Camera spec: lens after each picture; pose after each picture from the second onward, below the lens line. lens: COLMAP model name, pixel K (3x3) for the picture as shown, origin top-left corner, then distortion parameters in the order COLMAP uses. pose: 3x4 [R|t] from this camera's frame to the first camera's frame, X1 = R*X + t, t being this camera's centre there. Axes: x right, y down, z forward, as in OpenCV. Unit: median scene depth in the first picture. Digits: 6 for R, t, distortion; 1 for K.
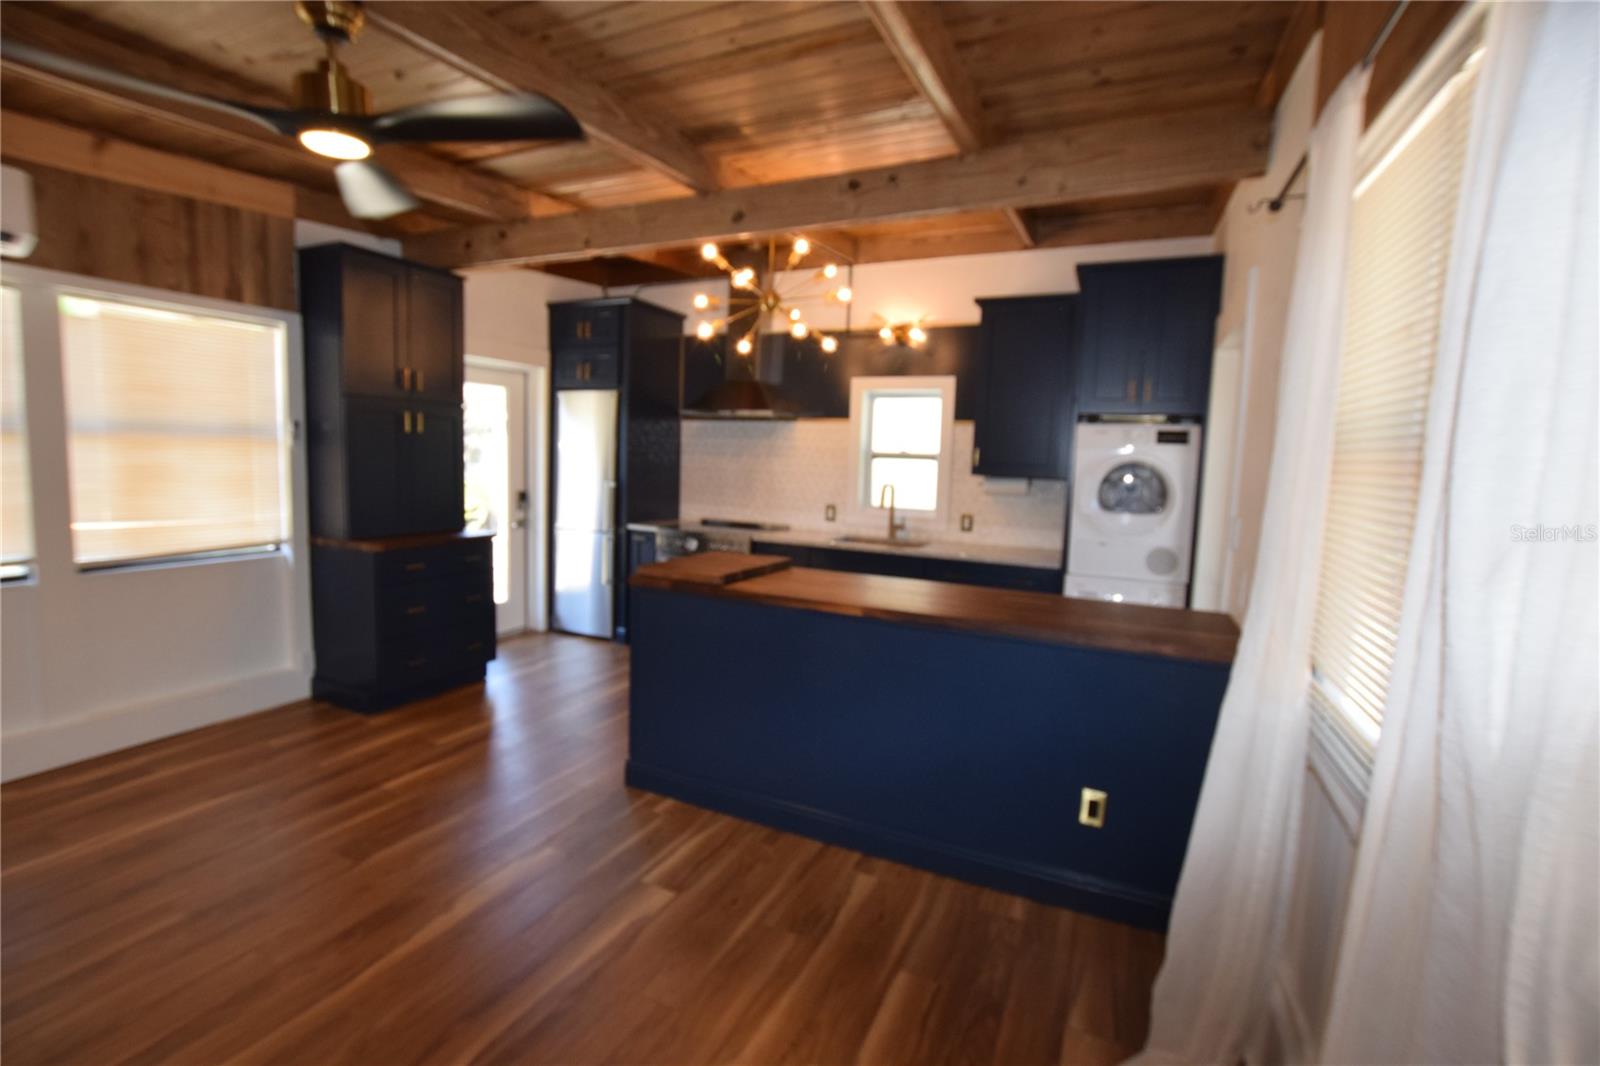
lens RADIAL K [[701.1, 0, 783.1], [0, 701.1, 533.2], [0, 0, 1]] dist [-0.030848, 0.003224]
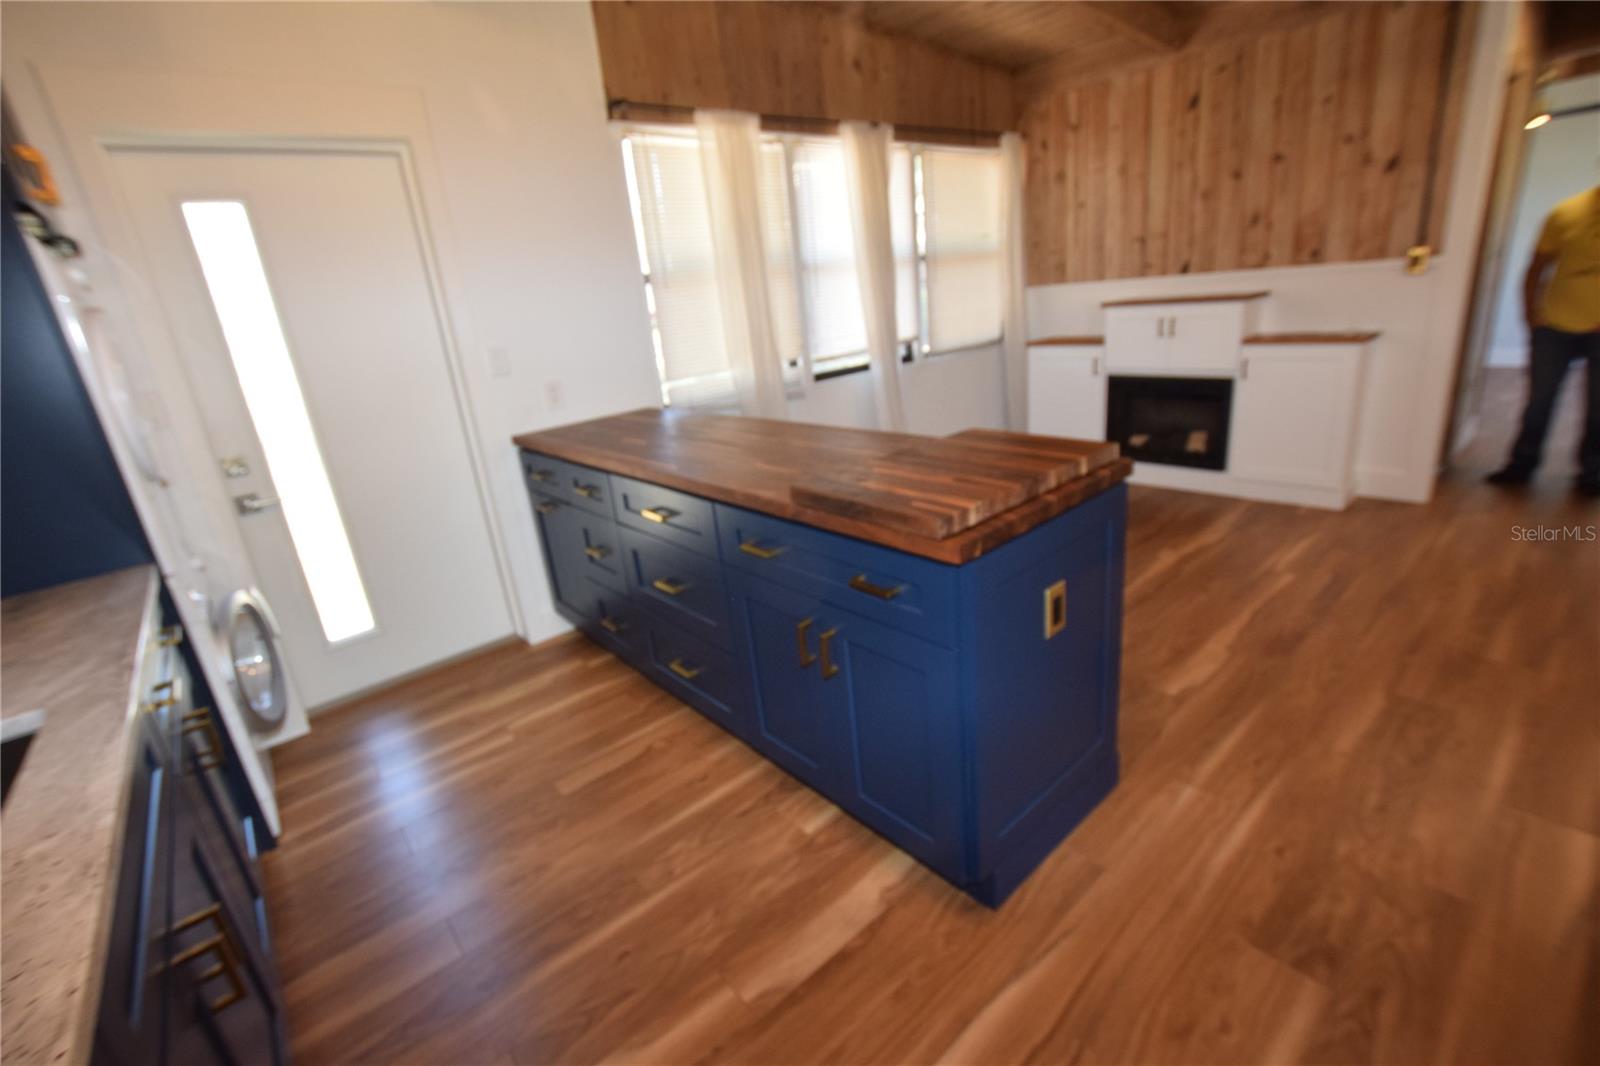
lens RADIAL K [[701.1, 0, 794.9], [0, 701.1, 526.0], [0, 0, 1]] dist [-0.030848, 0.003224]
pose [[-0.911629, -0.074300, 0.404242, -0.131543], [0.115457, 0.897630, 0.425359, -0.100326], [-0.394464, 0.434443, -0.809727, 1.020029]]
